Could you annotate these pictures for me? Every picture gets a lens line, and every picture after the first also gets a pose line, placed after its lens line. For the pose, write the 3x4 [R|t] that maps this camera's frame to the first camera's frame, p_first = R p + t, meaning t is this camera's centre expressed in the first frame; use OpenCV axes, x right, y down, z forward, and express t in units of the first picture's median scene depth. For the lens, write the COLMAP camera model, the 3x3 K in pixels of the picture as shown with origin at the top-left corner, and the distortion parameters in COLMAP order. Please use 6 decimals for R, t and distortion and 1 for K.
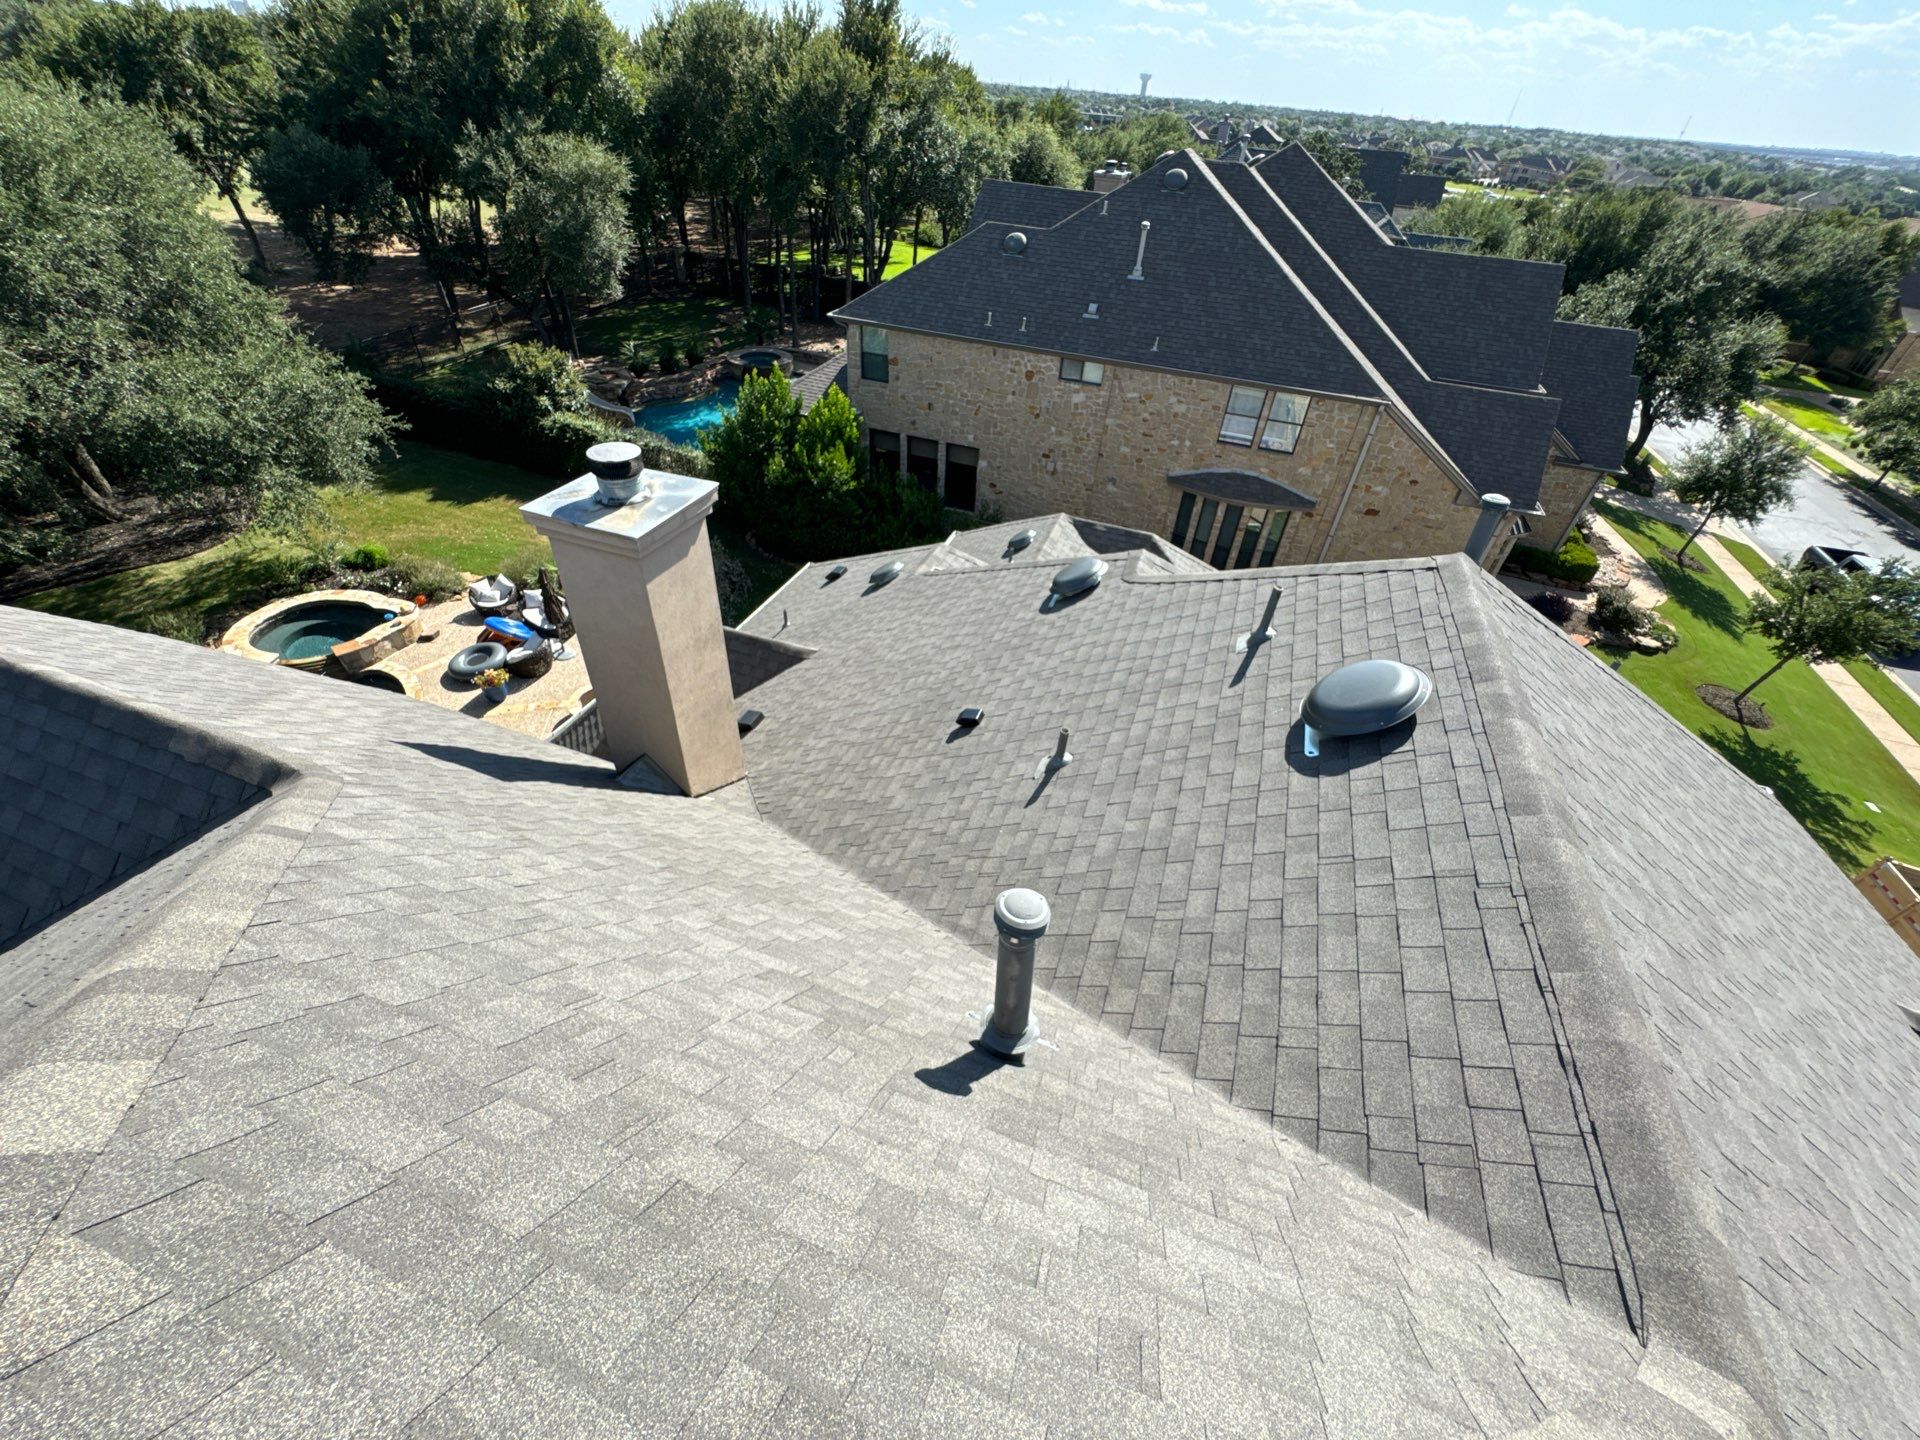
lens RADIAL K [[773.5, 0, 959.1], [0, 773.5, 716.4], [0, 0, 1]] dist [-0.002830, 0.000888]
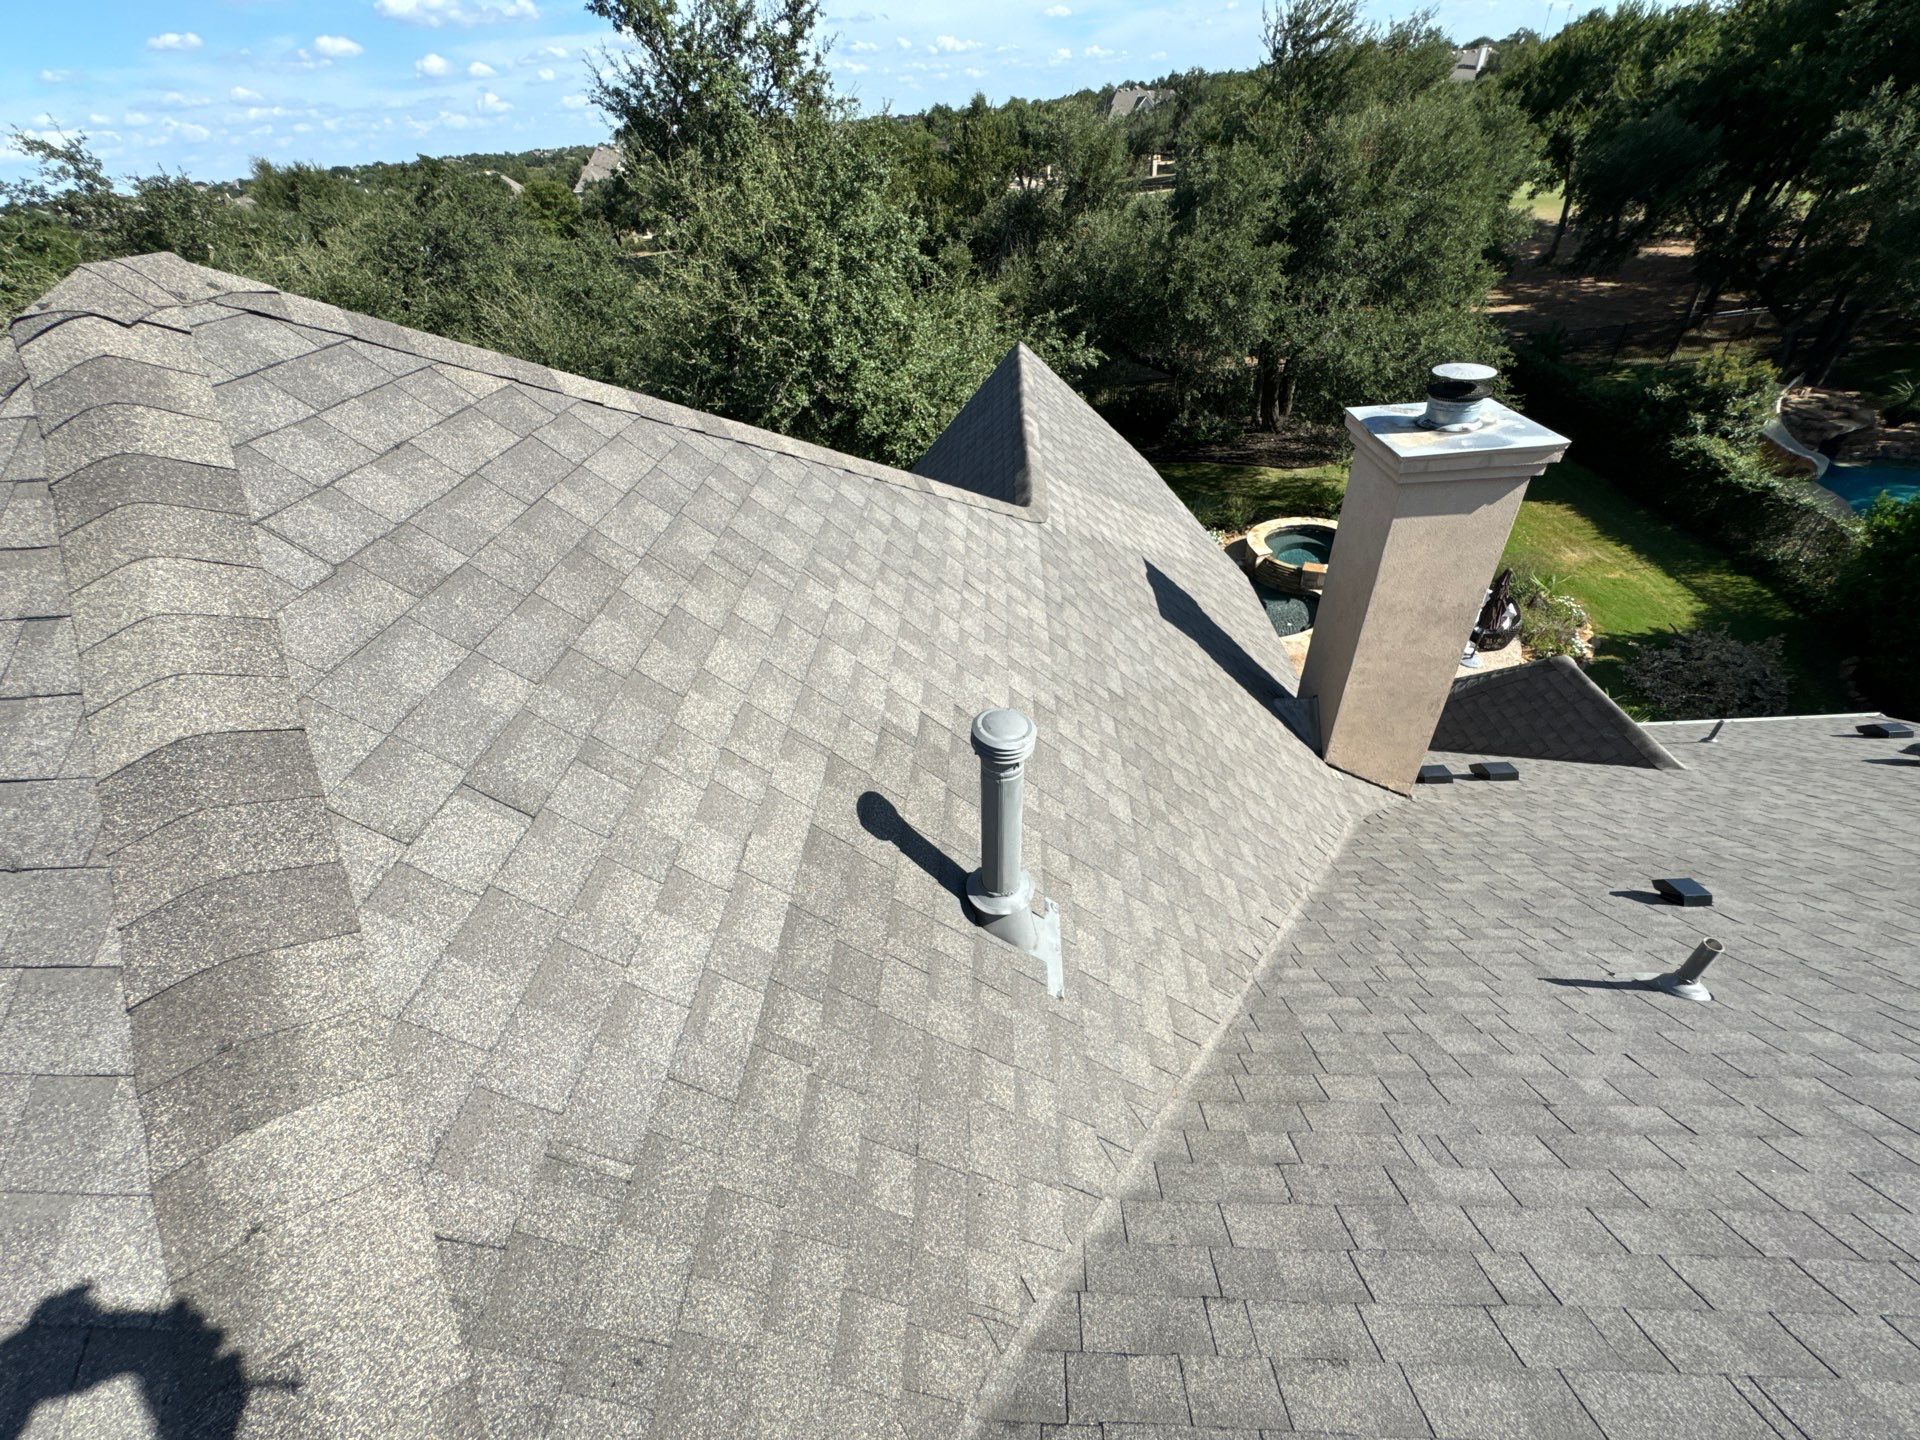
lens RADIAL K [[769.0, 0, 960.0], [0, 769.0, 720.0], [0, 0, 1]] dist [-0.002440, 0.000307]
pose [[0.292117, 0.517435, -0.804318, 0.080027], [-0.519472, 0.791971, 0.320827, -0.001058], [0.803005, 0.324102, 0.500142, 0.056500]]
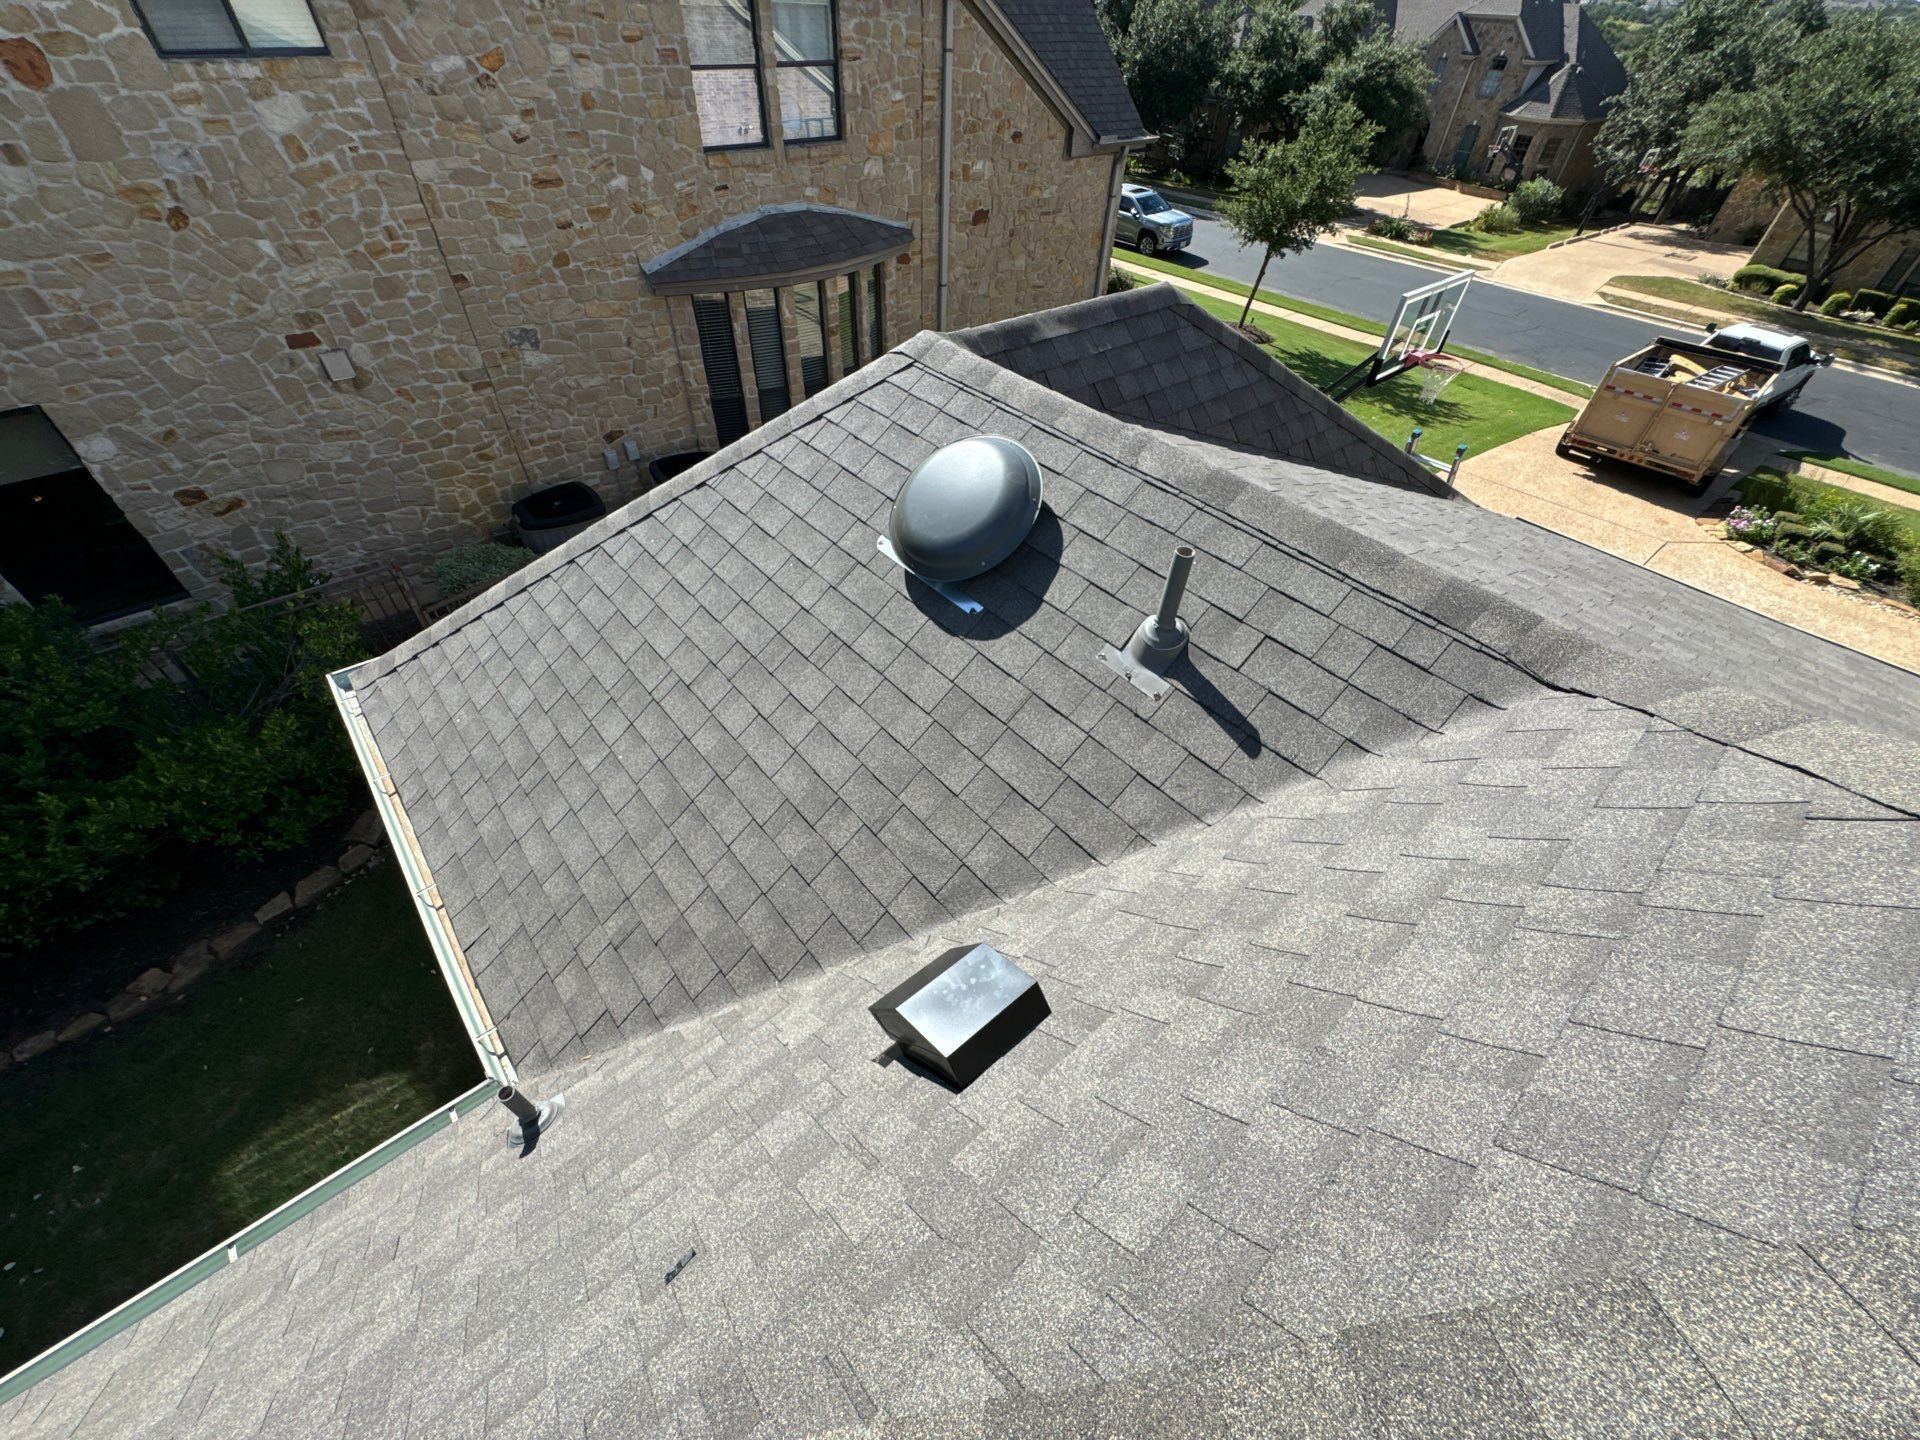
lens RADIAL K [[774.2, 0, 957.1], [0, 774.2, 719.0], [0, 0, 1]] dist [-0.003462, 0.000922]
pose [[0.501955, -0.632837, 0.589541, -0.051011], [0.543030, 0.761133, 0.354676, -0.185387], [-0.673171, 0.142107, 0.725704, 0.620817]]
